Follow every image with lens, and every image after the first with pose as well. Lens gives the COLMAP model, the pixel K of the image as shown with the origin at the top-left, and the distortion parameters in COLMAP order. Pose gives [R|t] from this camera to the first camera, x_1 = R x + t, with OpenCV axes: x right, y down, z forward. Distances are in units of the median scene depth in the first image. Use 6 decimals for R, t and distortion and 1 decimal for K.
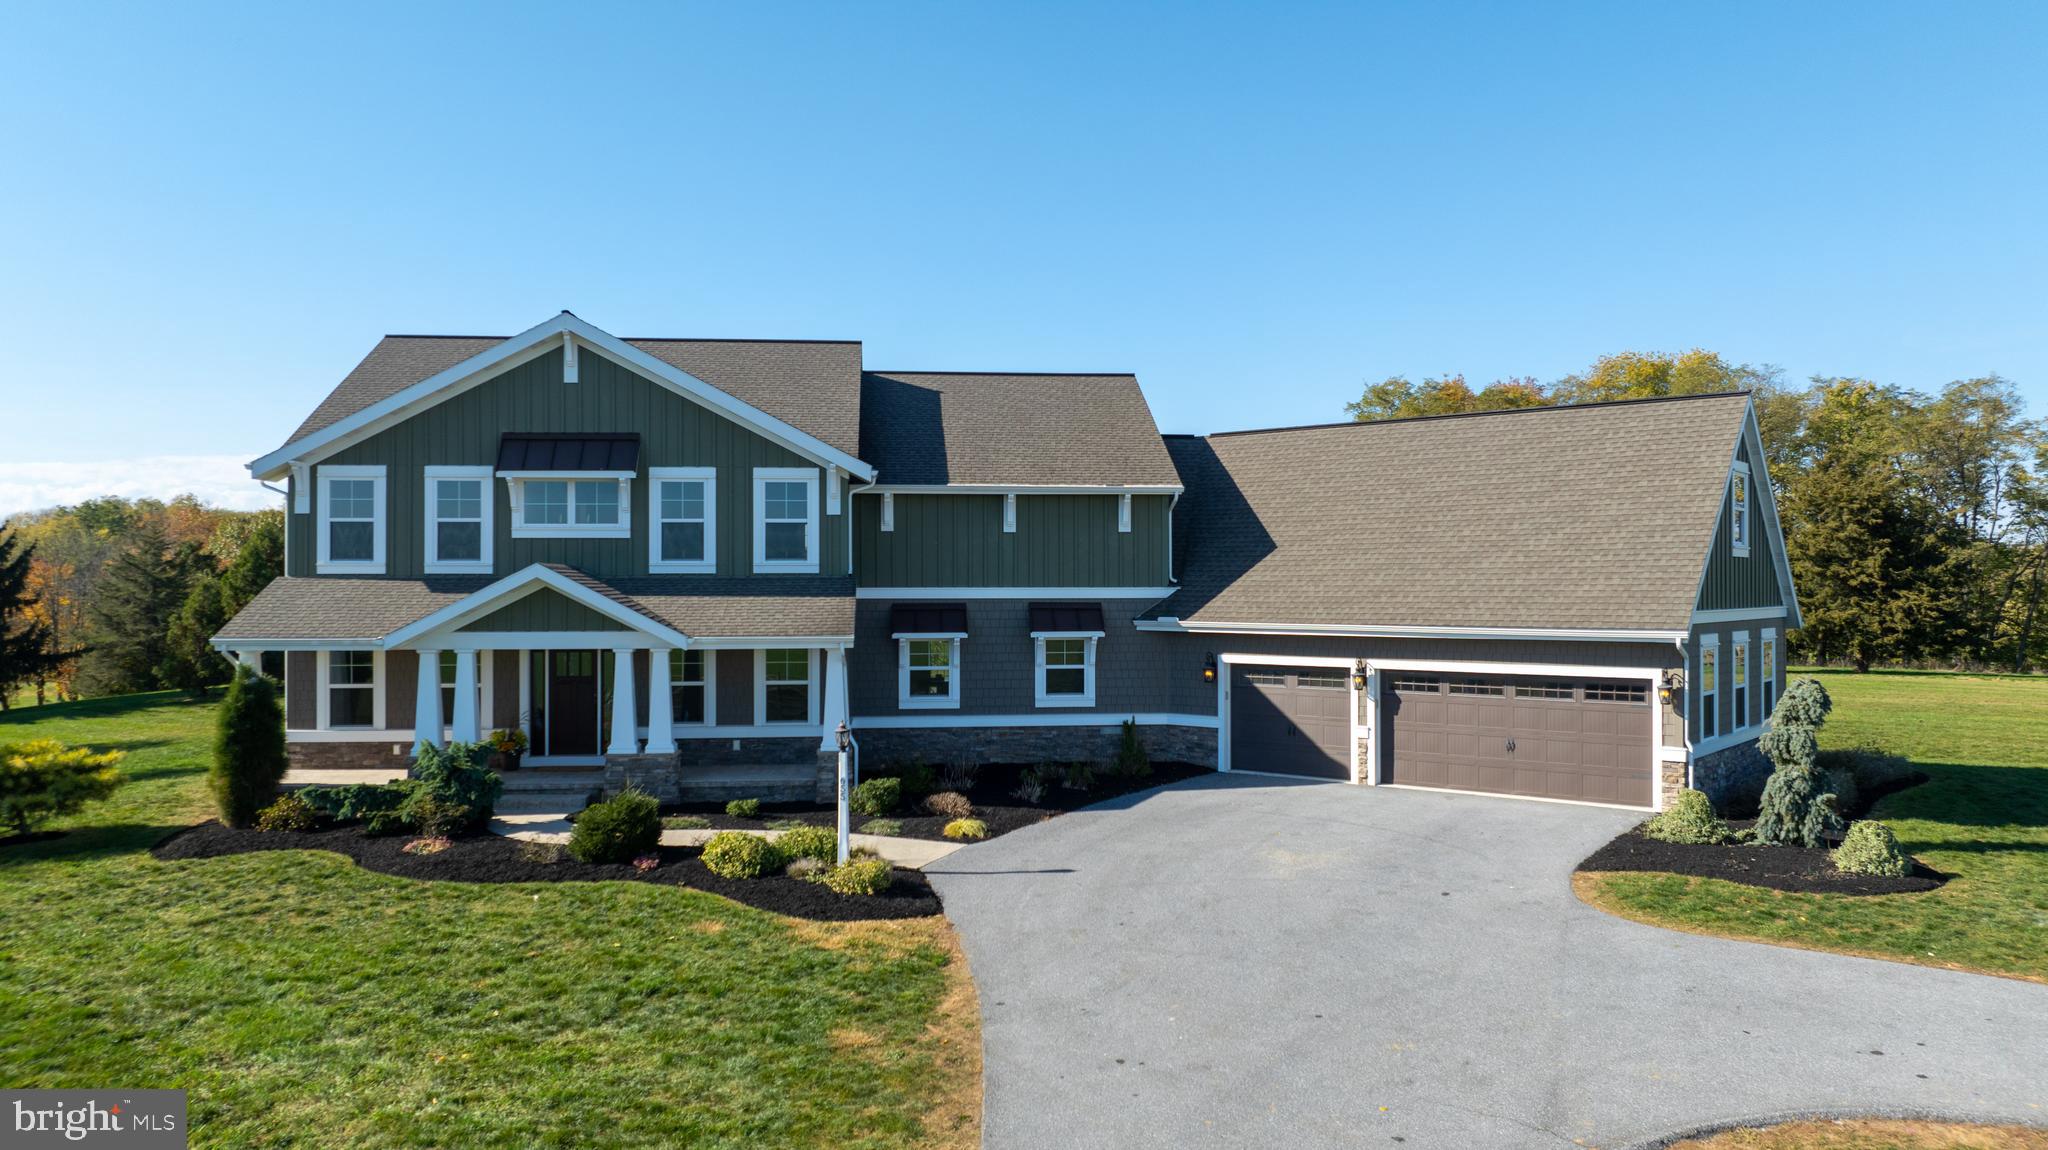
lens RADIAL K [[1428.9, 0, 1035.5], [0, 1428.9, 576.8], [0, 0, 1]] dist [-0.036739, 0.036123]
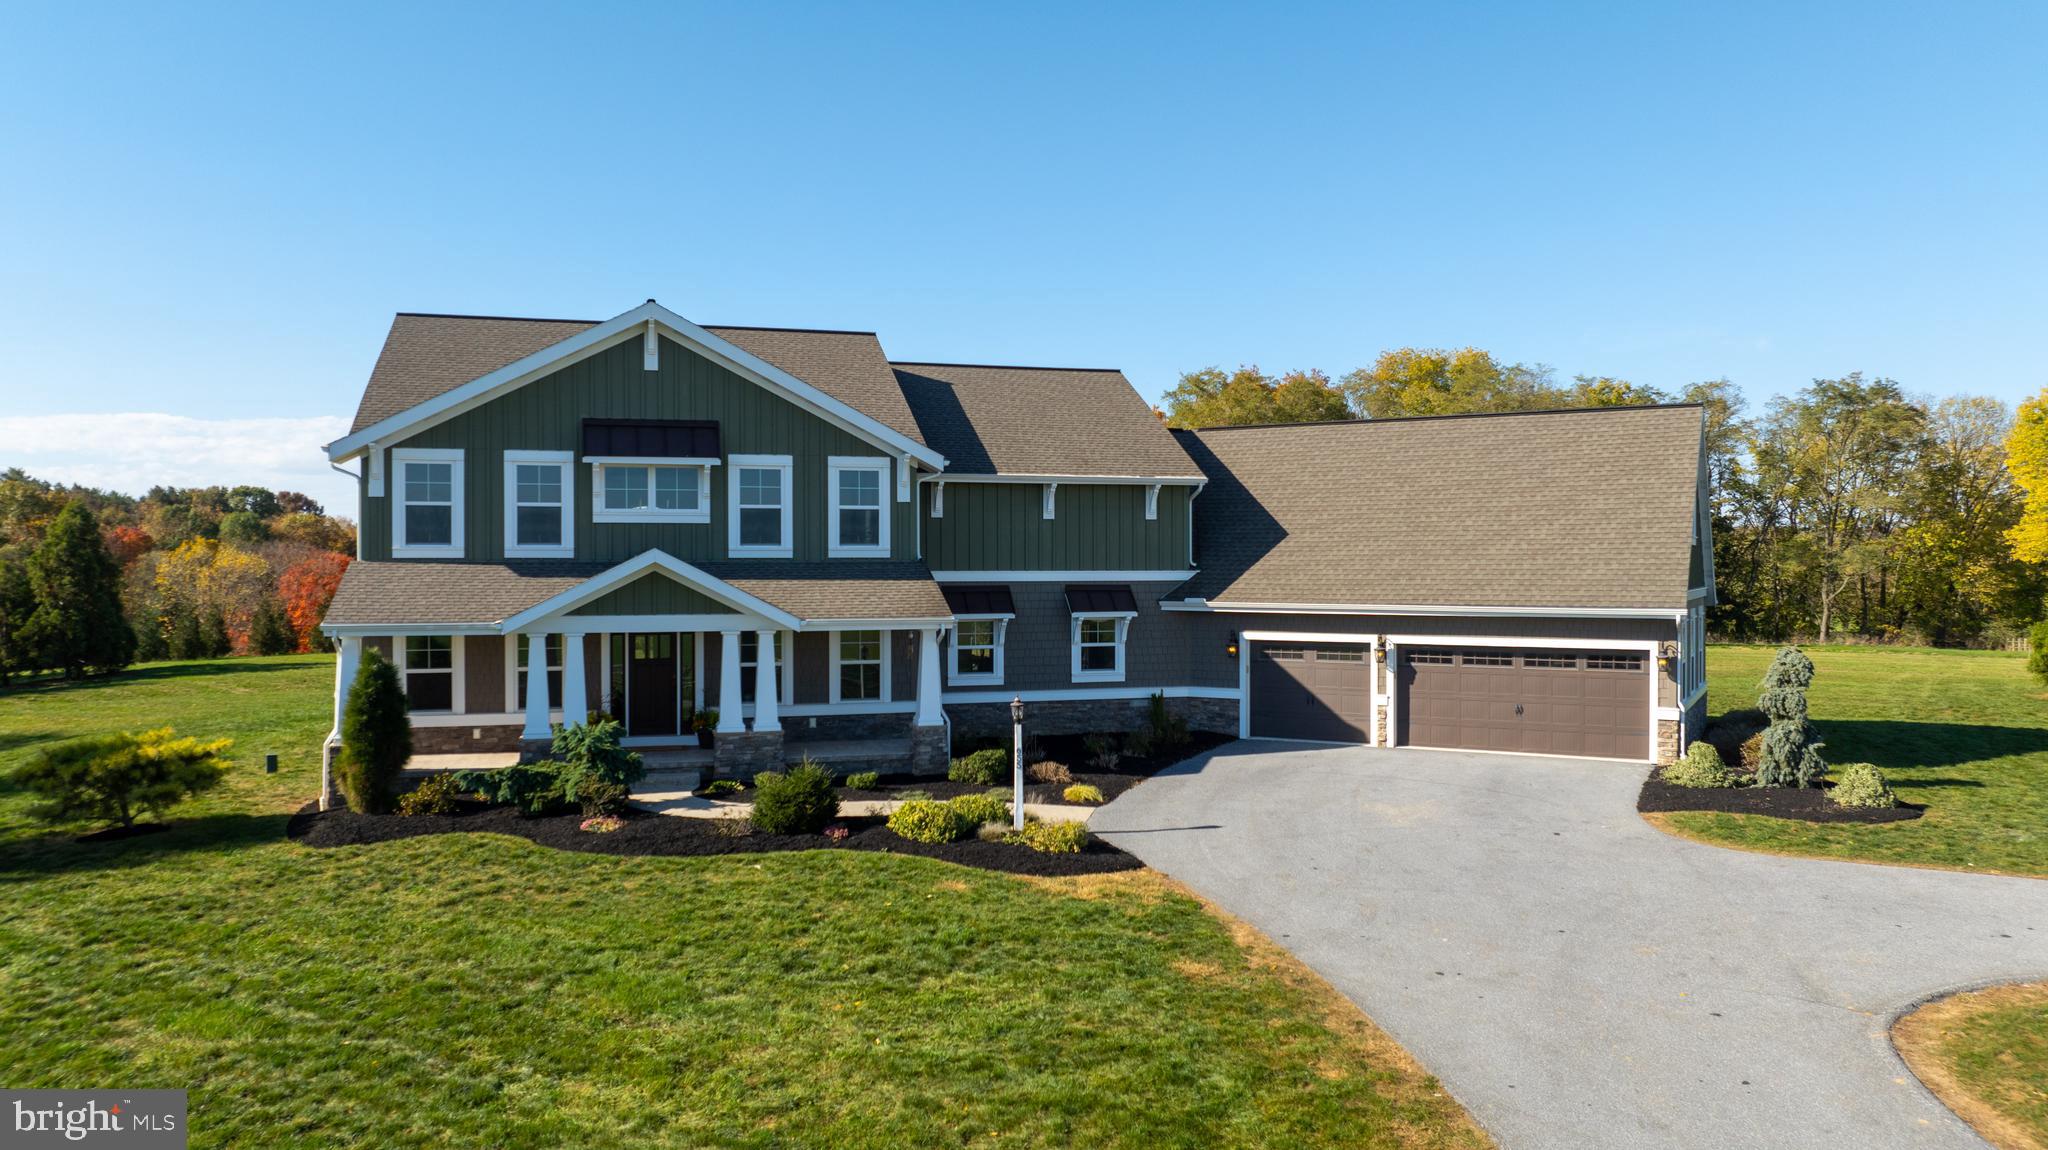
lens RADIAL K [[1428.9, 0, 1030.4], [0, 1428.9, 571.5], [0, 0, 1]] dist [-0.036739, 0.036123]
pose [[0.984331, -0.000446, 0.176330, -0.242987], [-0.001522, 0.999938, 0.011027, -0.004235], [-0.176324, -0.011122, 0.984269, -0.053423]]
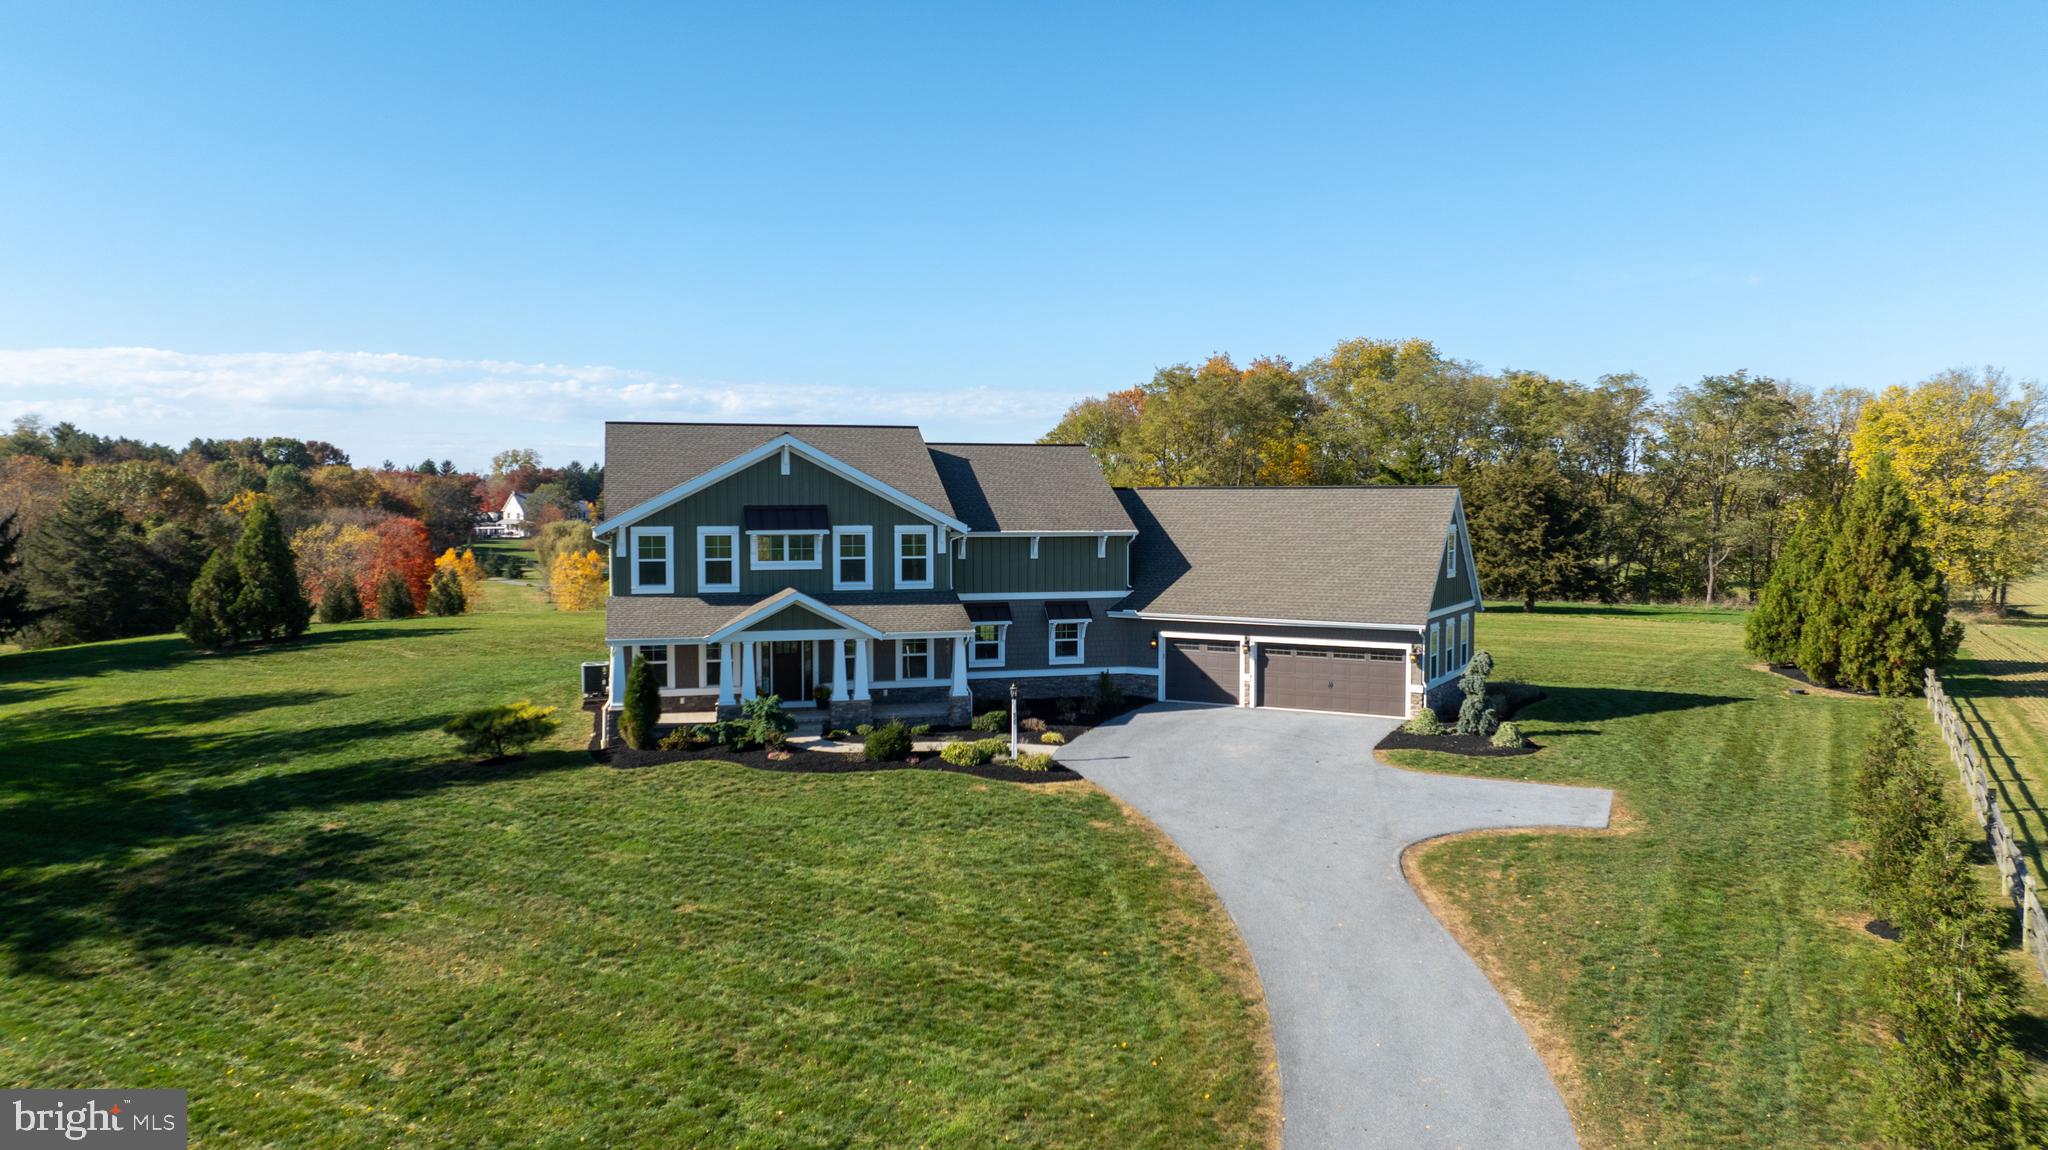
lens RADIAL K [[1428.9, 0, 1031.0], [0, 1428.9, 568.0], [0, 0, 1]] dist [-0.036739, 0.036123]
pose [[0.983803, -0.006368, 0.179140, -0.348800], [-0.003283, 0.998561, 0.053526, -0.119810], [-0.179224, -0.053247, 0.982366, -0.674532]]
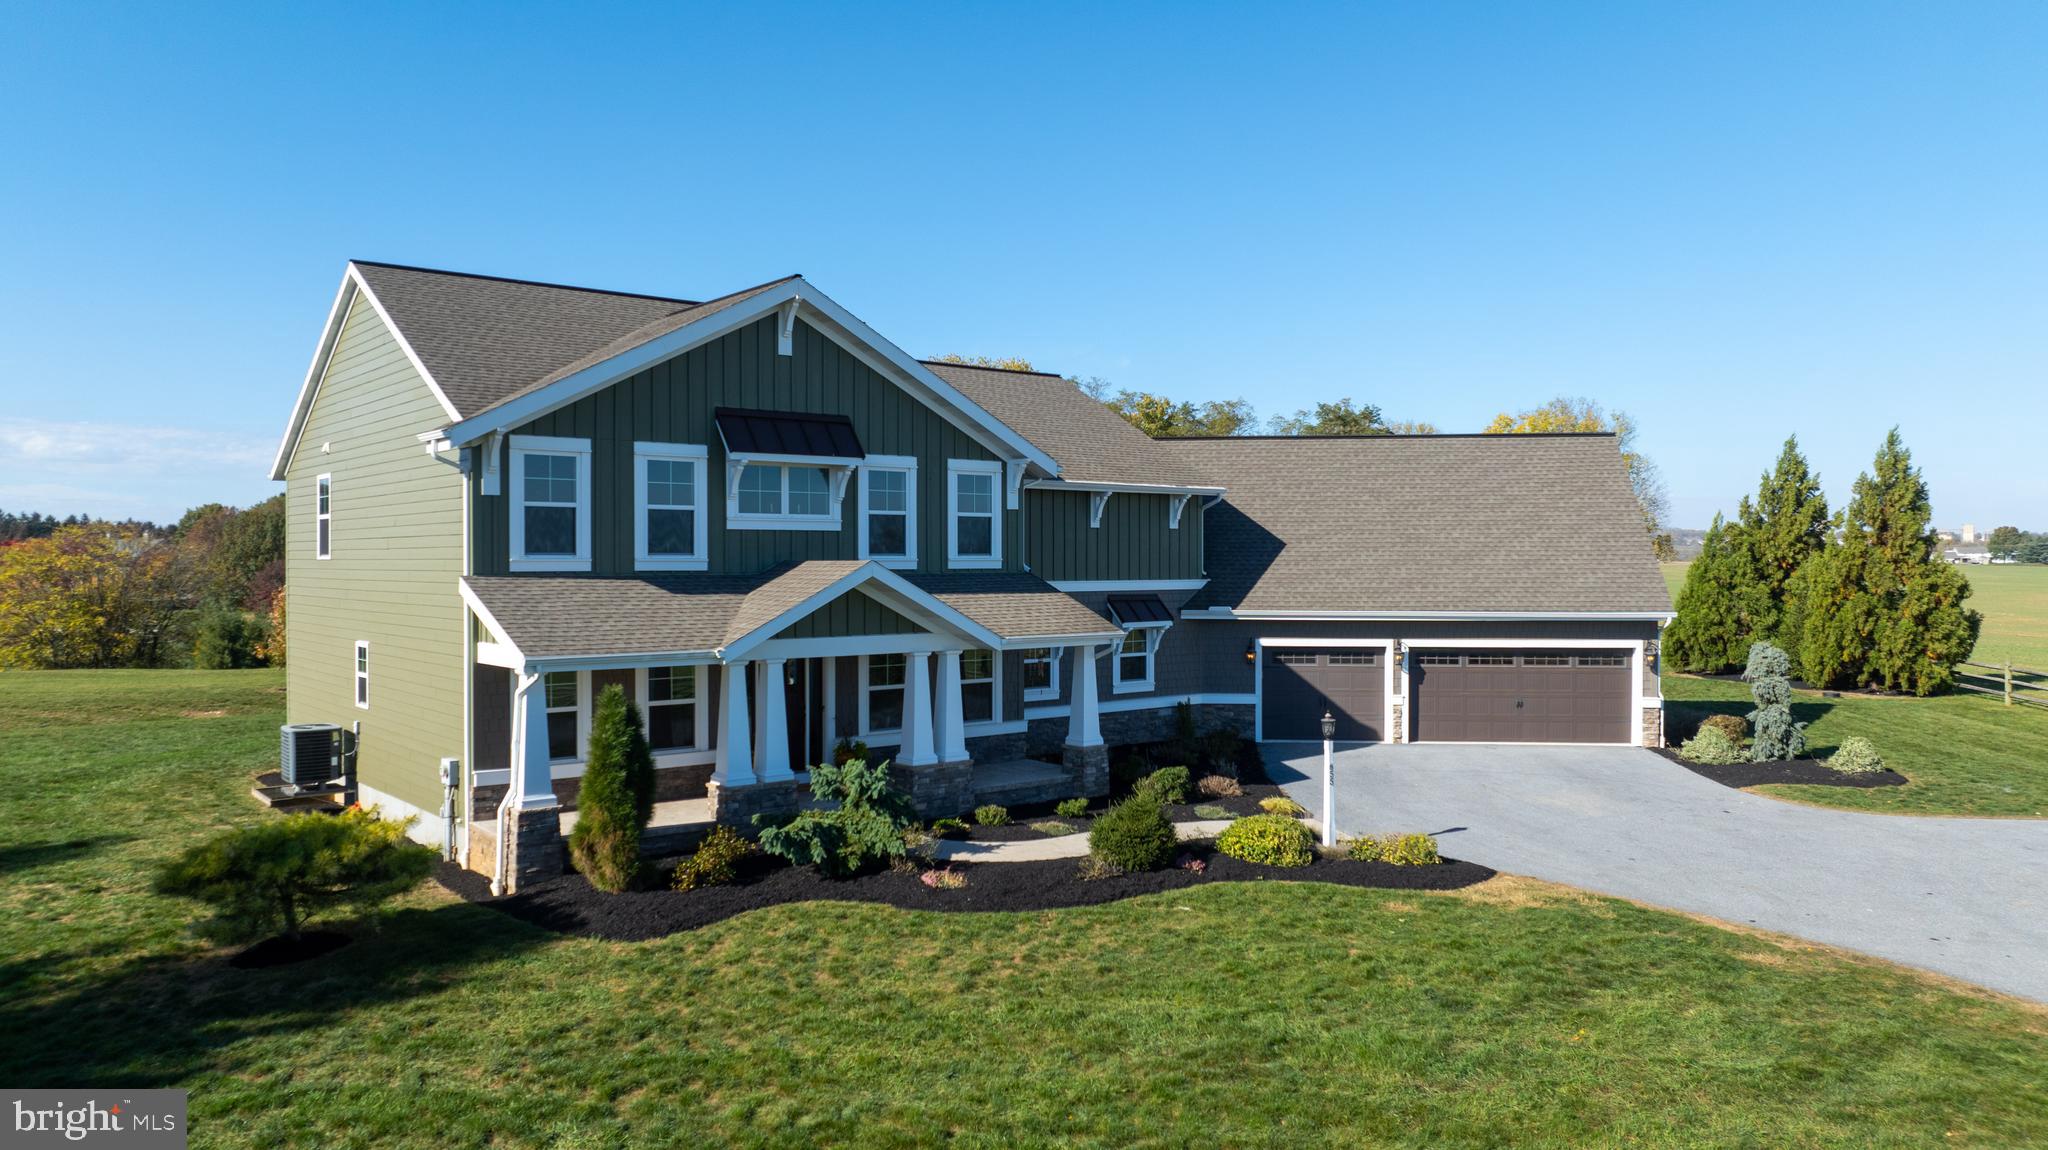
lens RADIAL K [[1428.9, 0, 1017.4], [0, 1428.9, 571.7], [0, 0, 1]] dist [-0.036739, 0.036123]
pose [[0.835171, -0.003514, 0.549979, -0.707078], [-0.003797, 0.999919, 0.012154, -0.012783], [-0.549977, -0.012239, 0.835090, 0.176074]]
